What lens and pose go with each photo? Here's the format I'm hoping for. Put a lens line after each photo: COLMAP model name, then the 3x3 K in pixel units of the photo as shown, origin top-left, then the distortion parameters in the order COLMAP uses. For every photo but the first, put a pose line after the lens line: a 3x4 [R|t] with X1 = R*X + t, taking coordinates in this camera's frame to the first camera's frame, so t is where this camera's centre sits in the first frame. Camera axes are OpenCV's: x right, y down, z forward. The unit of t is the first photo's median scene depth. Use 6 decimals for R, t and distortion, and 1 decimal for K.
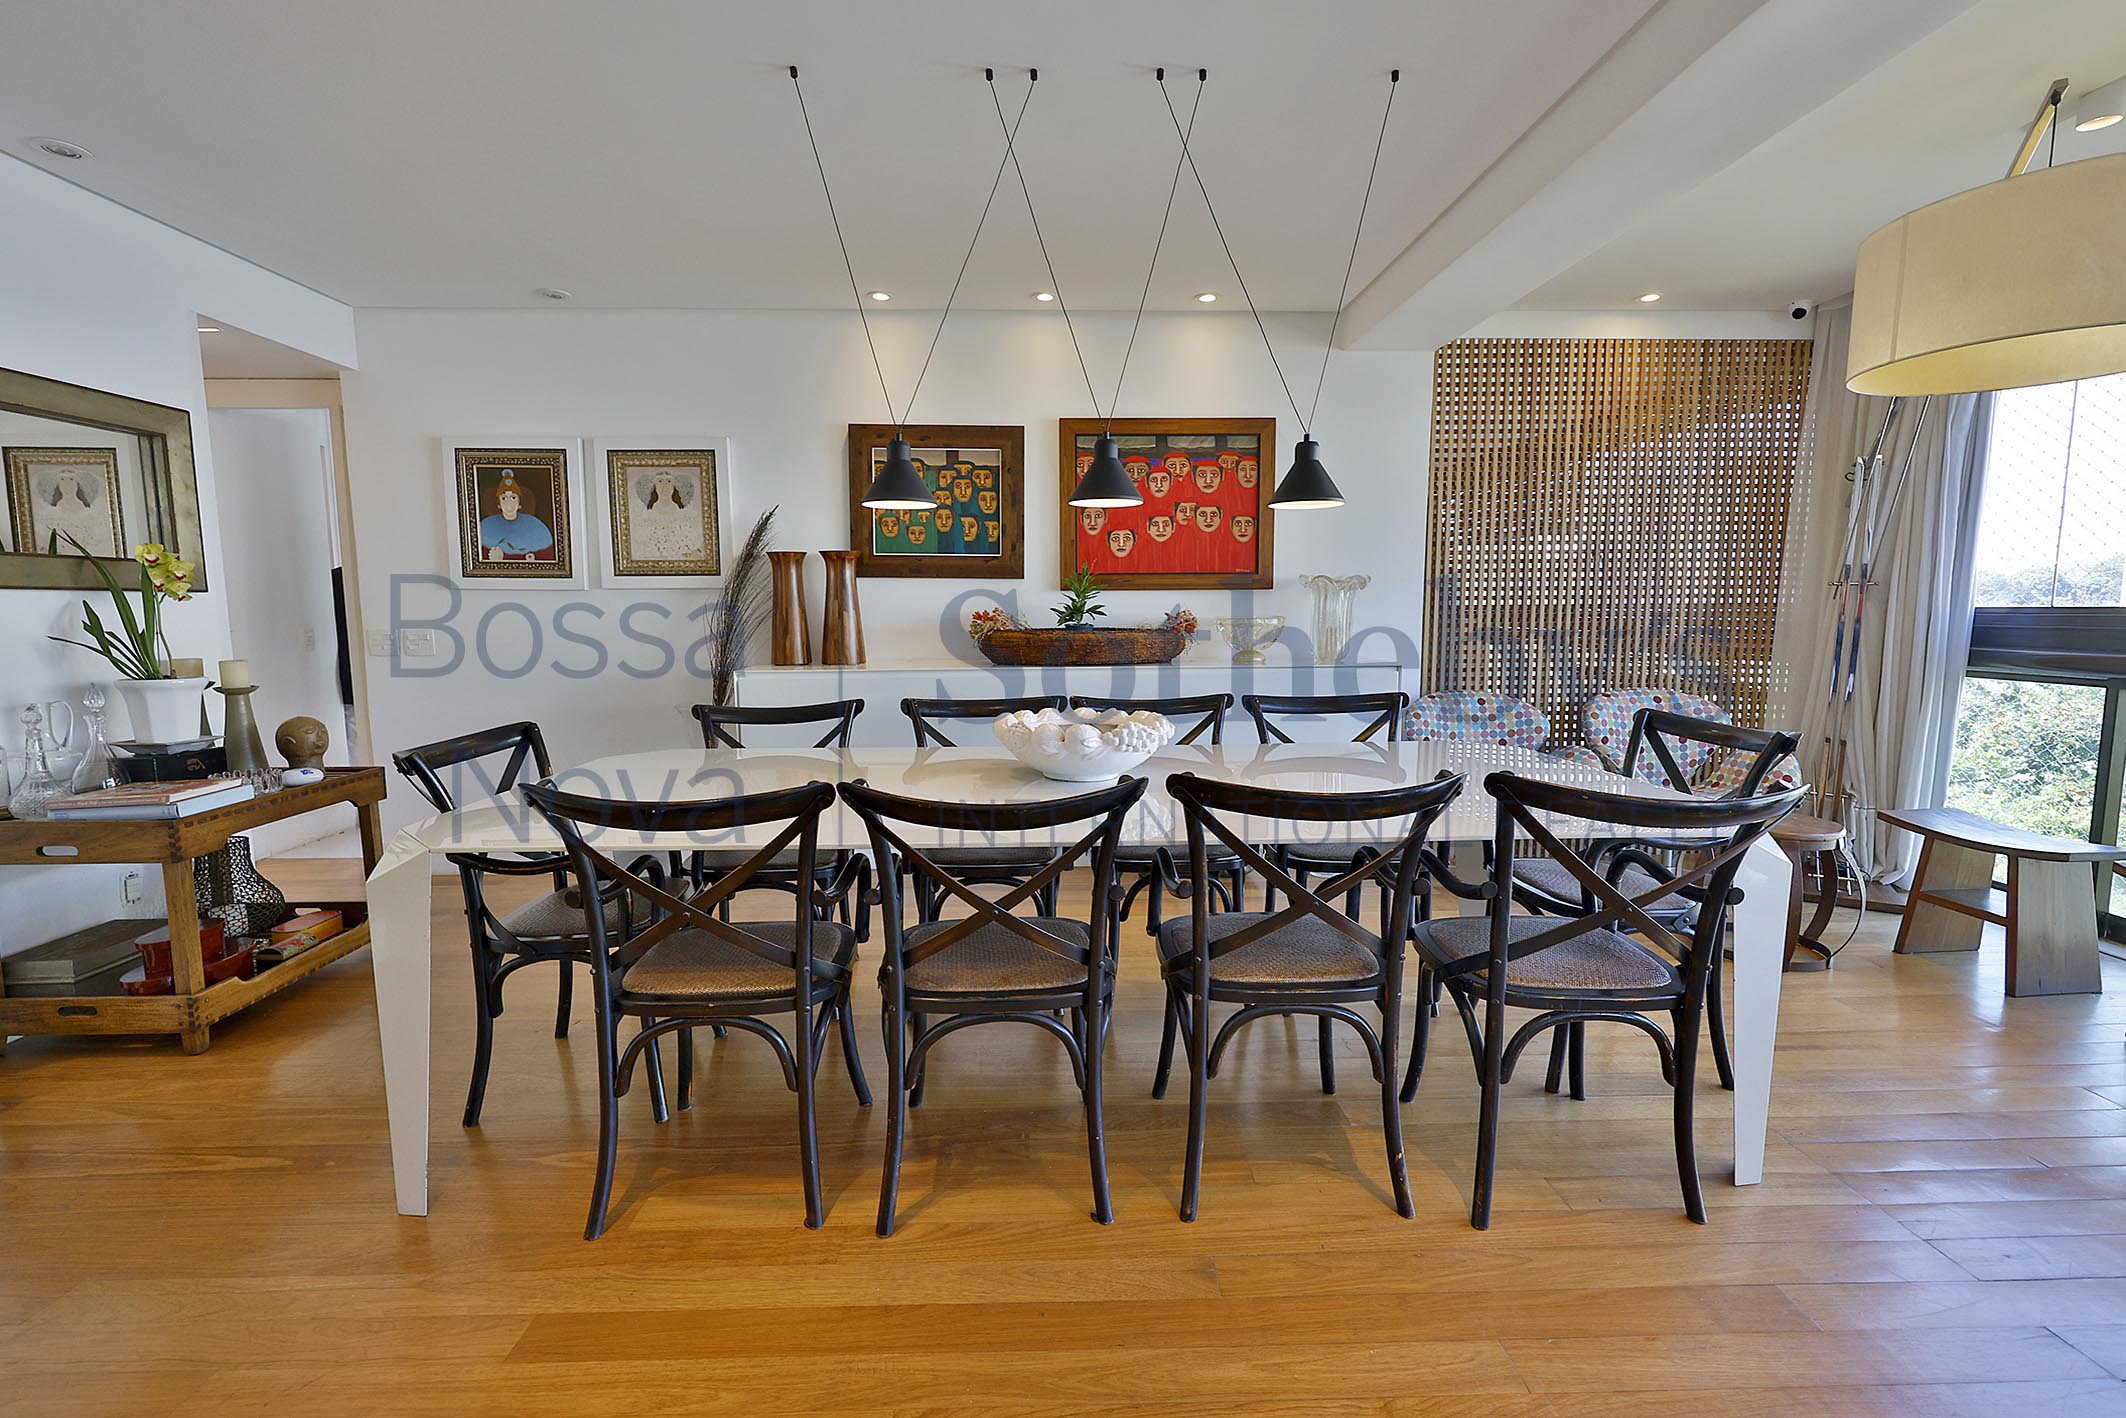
lens RADIAL K [[910.4, 0, 1063.9], [0, 910.4, 705.8], [0, 0, 1]] dist [-0.004647, 0.001105]
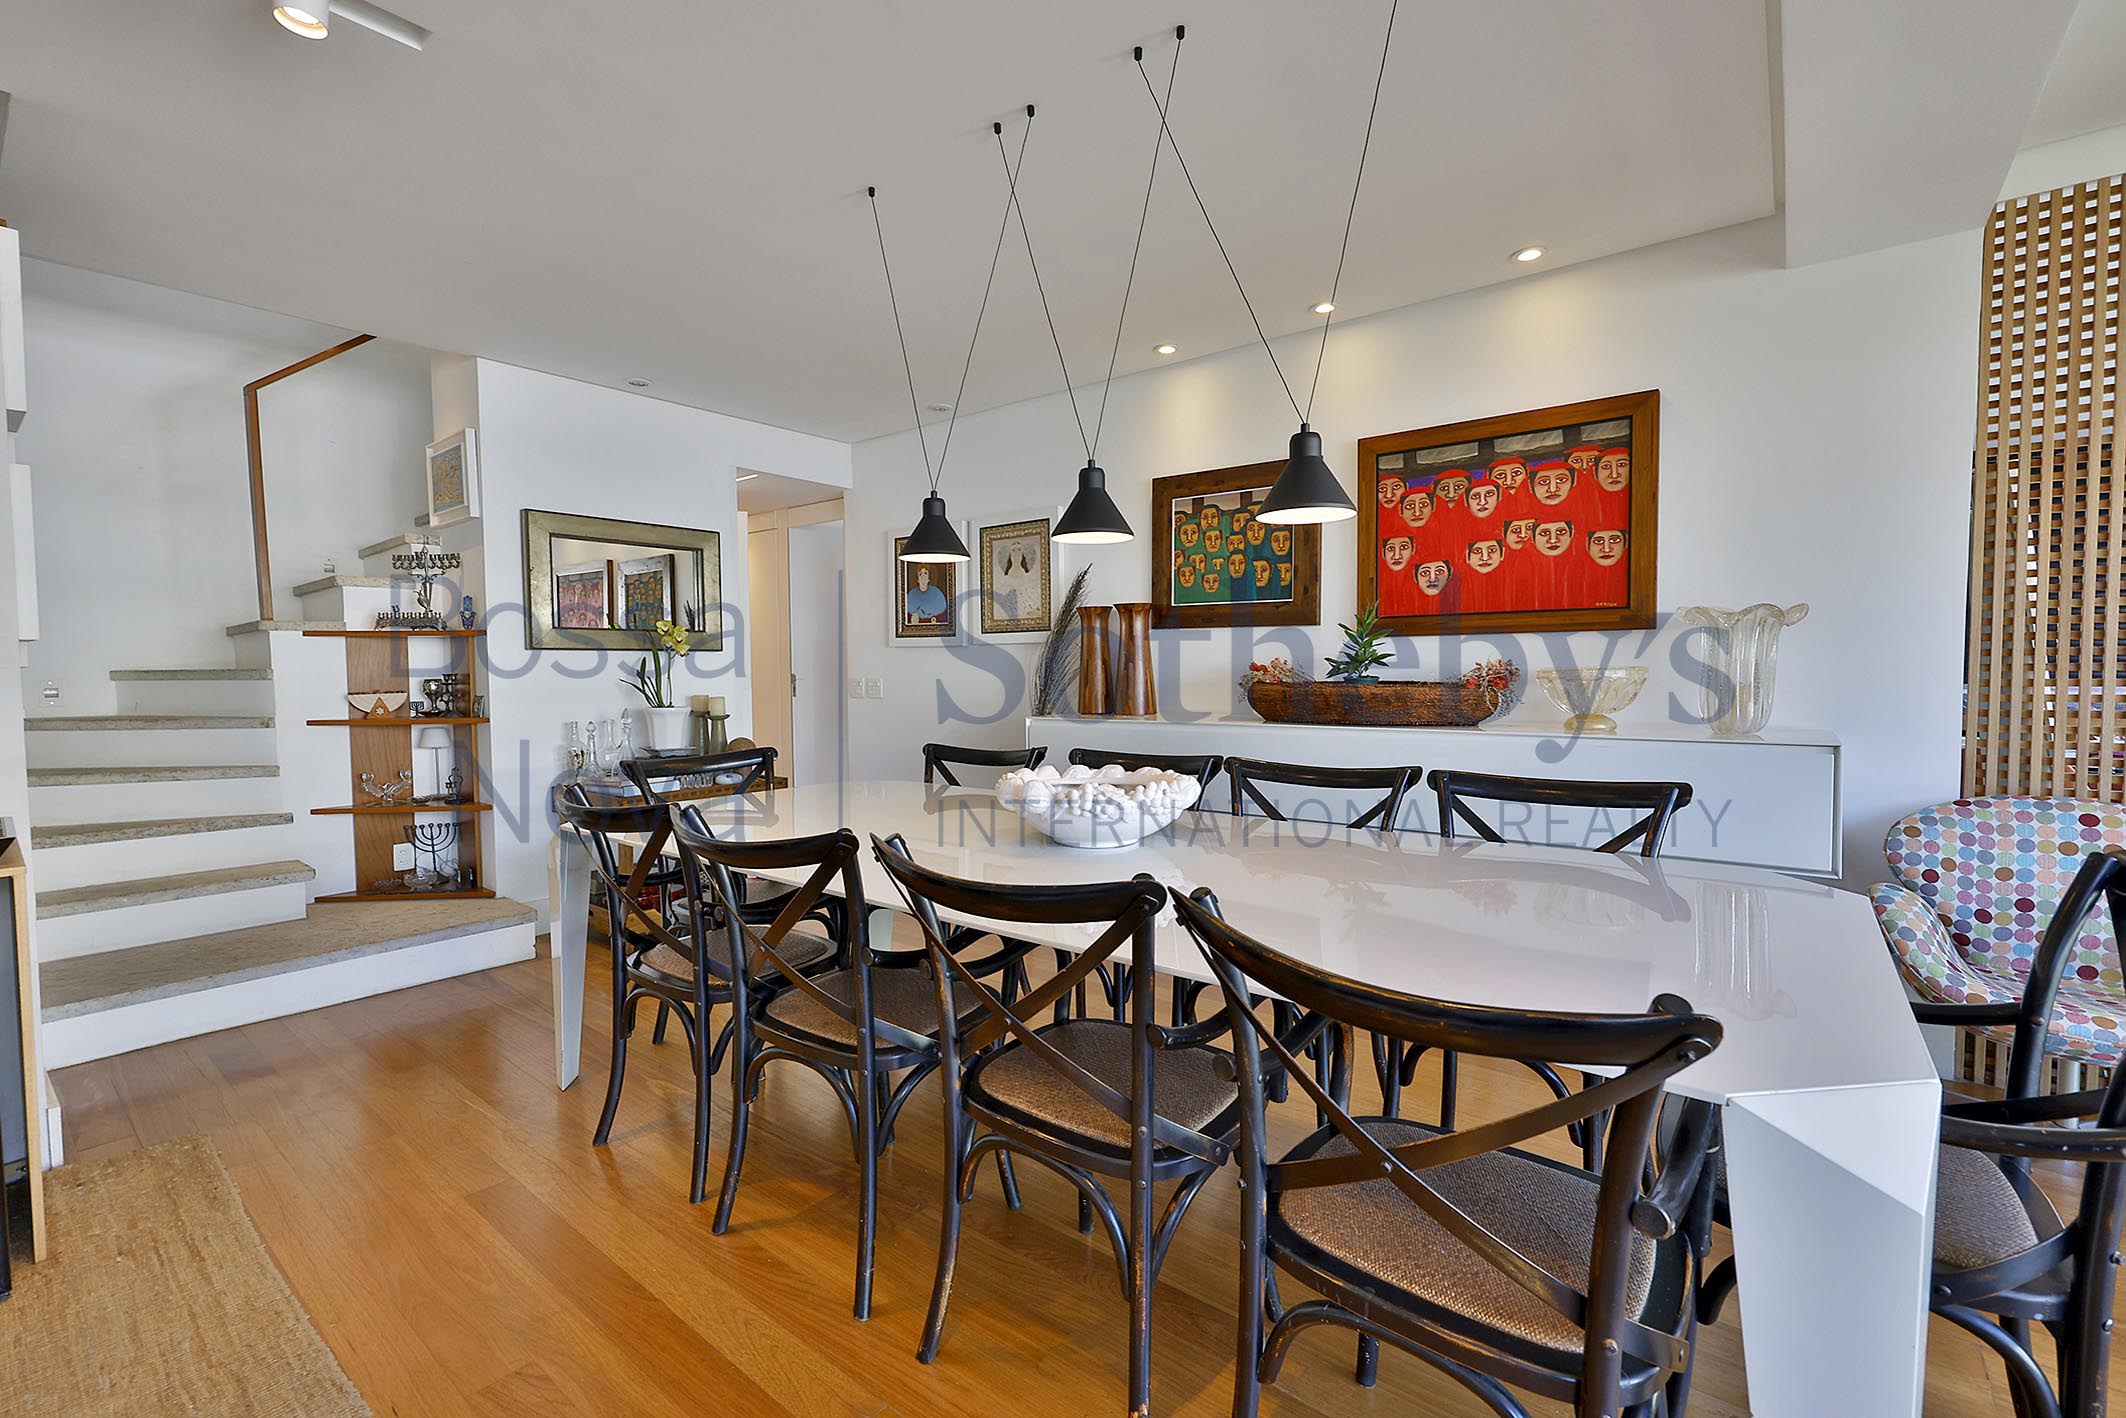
lens RADIAL K [[910.4, 0, 1050.6], [0, 910.4, 708.0], [0, 0, 1]] dist [-0.004647, 0.001105]
pose [[0.760311, 0.027383, -0.648982, 0.340144], [-0.065320, 0.997270, -0.034446, -0.012030], [0.646267, 0.068581, 0.760024, 0.169428]]
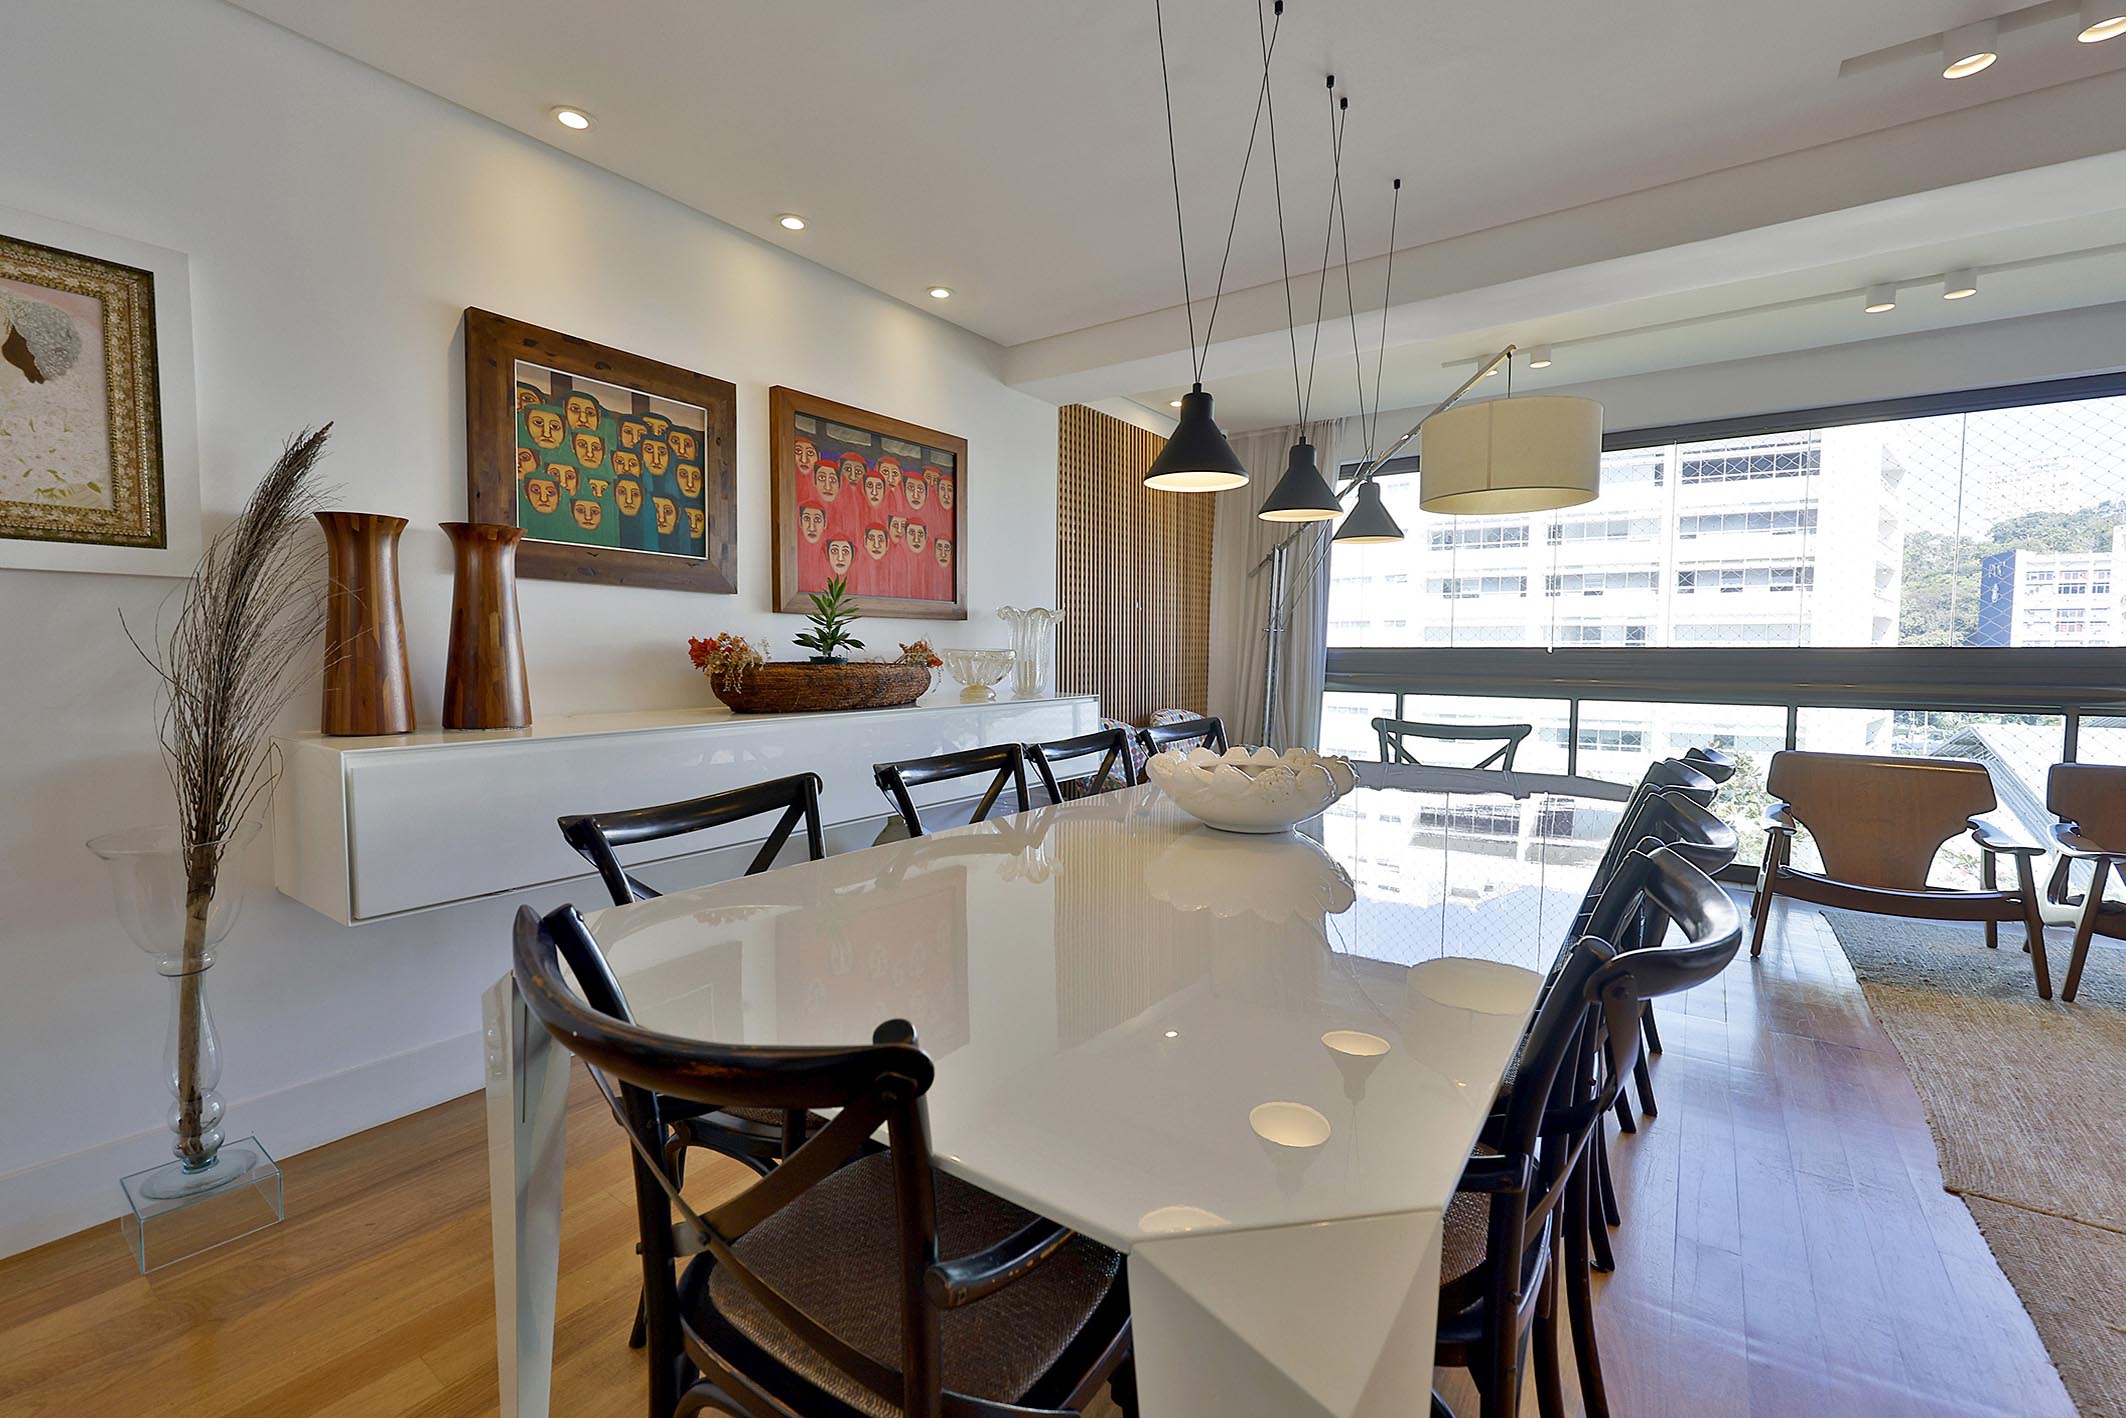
lens RADIAL K [[910.4, 0, 1053.8], [0, 910.4, 703.6], [0, 0, 1]] dist [-0.004647, 0.001105]
pose [[0.606202, -0.037212, 0.794440, -0.473229], [0.080833, 0.996615, -0.014998, -0.022703], [-0.791193, 0.073309, 0.607157, 0.377168]]
